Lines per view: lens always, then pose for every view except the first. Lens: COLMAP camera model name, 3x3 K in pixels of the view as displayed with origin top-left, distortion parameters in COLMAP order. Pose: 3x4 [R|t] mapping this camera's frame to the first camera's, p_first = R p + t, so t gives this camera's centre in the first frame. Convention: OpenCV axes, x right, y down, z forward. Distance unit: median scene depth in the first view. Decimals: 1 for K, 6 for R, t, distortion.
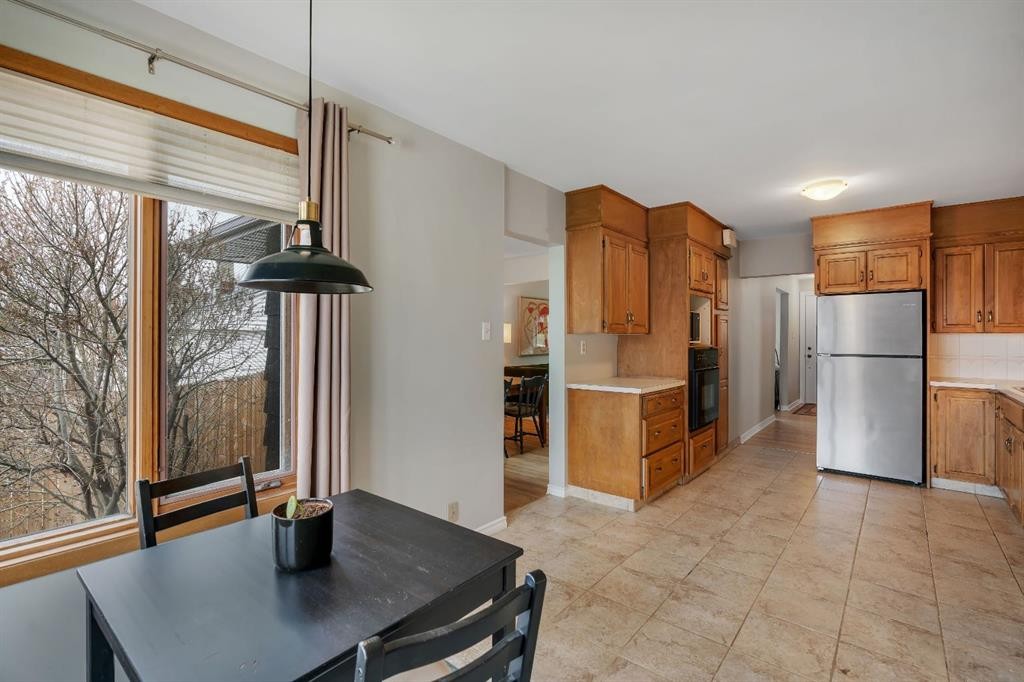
lens RADIAL K [[466.7, 0, 514.6], [0, 466.7, 337.1], [0, 0, 1]] dist [-0.000729, 0.000126]
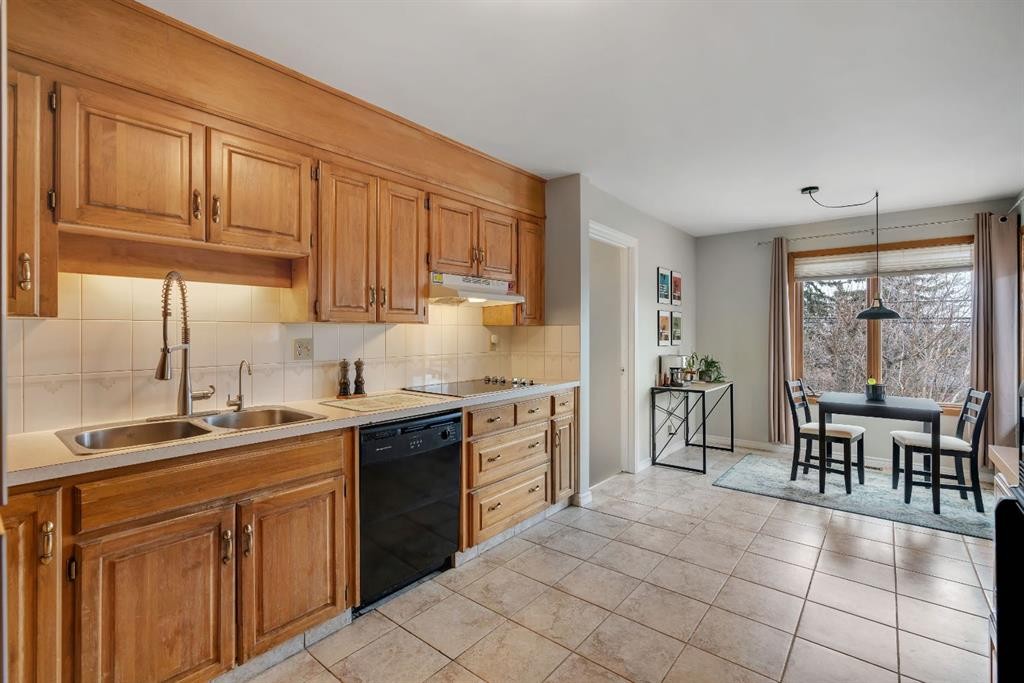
lens RADIAL K [[466.0, 0, 512.7], [0, 466.0, 329.4], [0, 0, 1]] dist [-0.001586, 0.000048]
pose [[-0.999972, -0.002720, -0.006982, 0.613507], [-0.002656, 0.999954, -0.009175, 0.003121], [0.007006, -0.009156, -0.999934, 1.207959]]
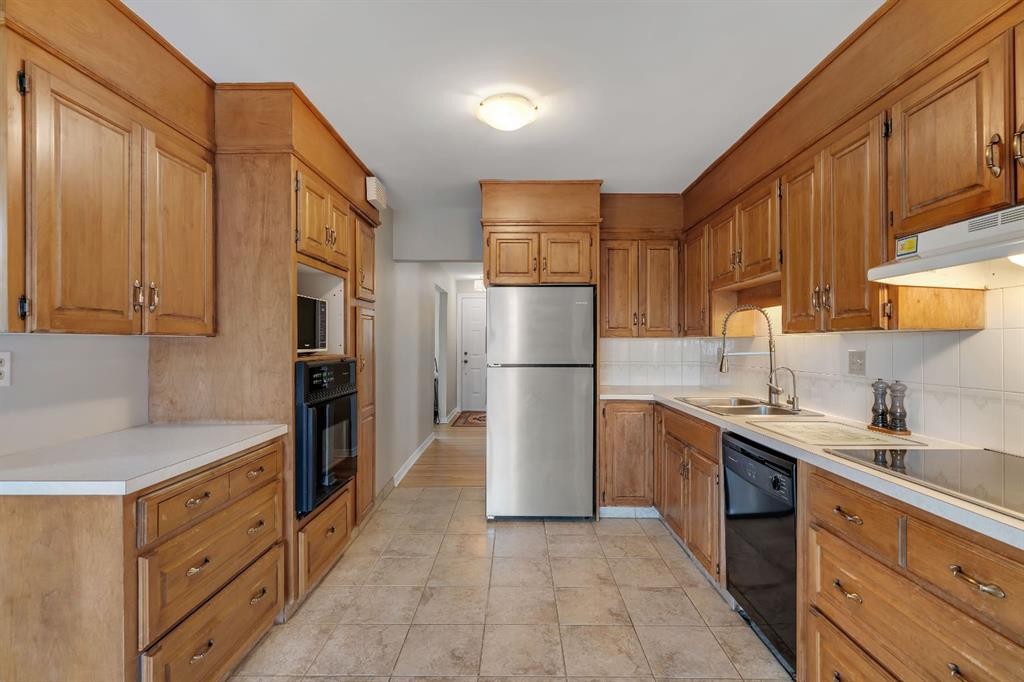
lens RADIAL K [[472.1, 0, 511.1], [0, 472.1, 343.2], [0, 0, 1]] dist [-0.000767, 0.000083]
pose [[0.780284, -0.002203, 0.625422, 0.228375], [-0.000492, 0.999991, 0.004137, -0.000716], [-0.625426, -0.003535, 0.780276, 0.426918]]
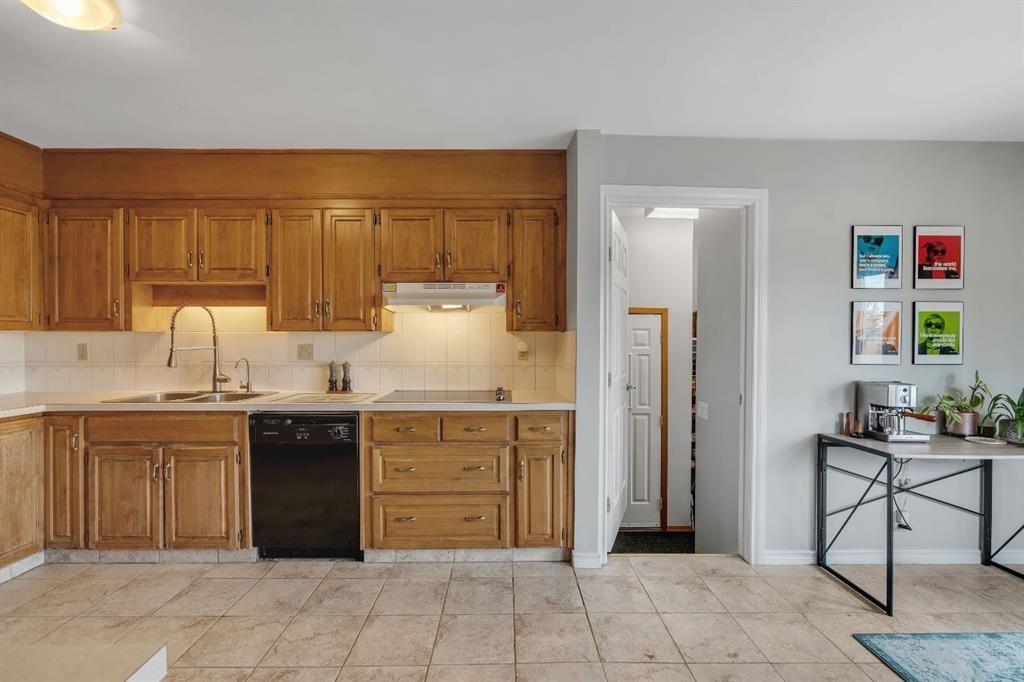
lens RADIAL K [[464.1, 0, 510.9], [0, 464.1, 342.9], [0, 0, 1]] dist [-0.003138, 0.000663]
pose [[-0.644040, -0.009398, 0.764934, 0.051612], [-0.005702, 0.999956, 0.007485, 0.000567], [-0.764970, 0.000459, -0.644065, 0.842782]]
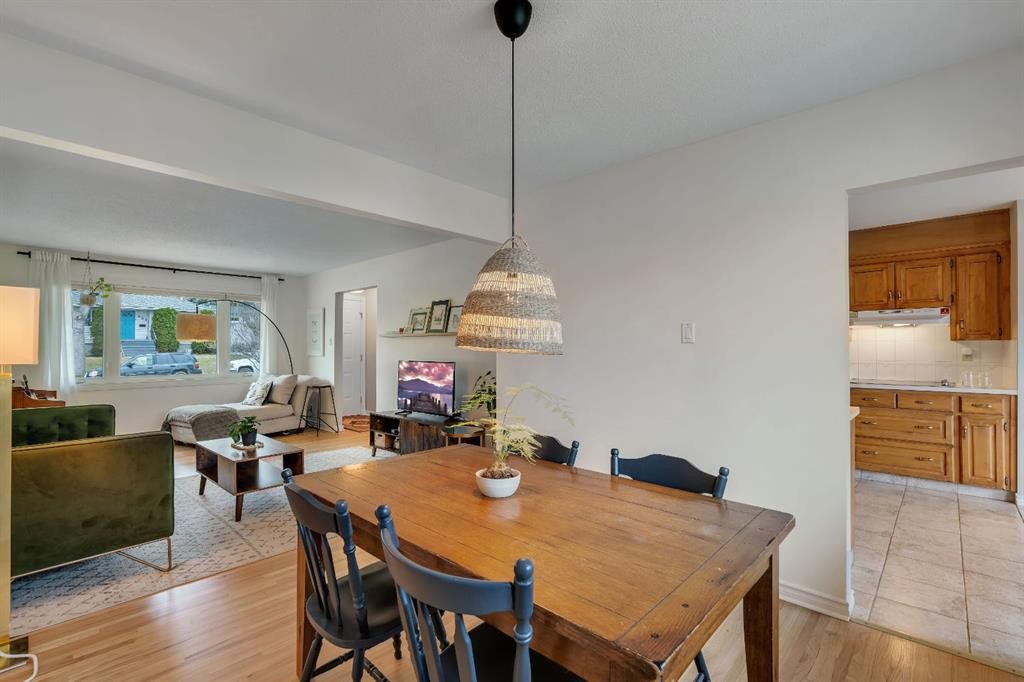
lens RADIAL K [[464.1, 0, 510.9], [0, 464.1, 342.9], [0, 0, 1]] dist [-0.003138, 0.000663]
pose [[0.064973, 0.004455, 0.997877, -0.498883], [-0.003471, 0.999985, -0.004239, 0.001671], [-0.997881, -0.003188, 0.064987, 1.305436]]
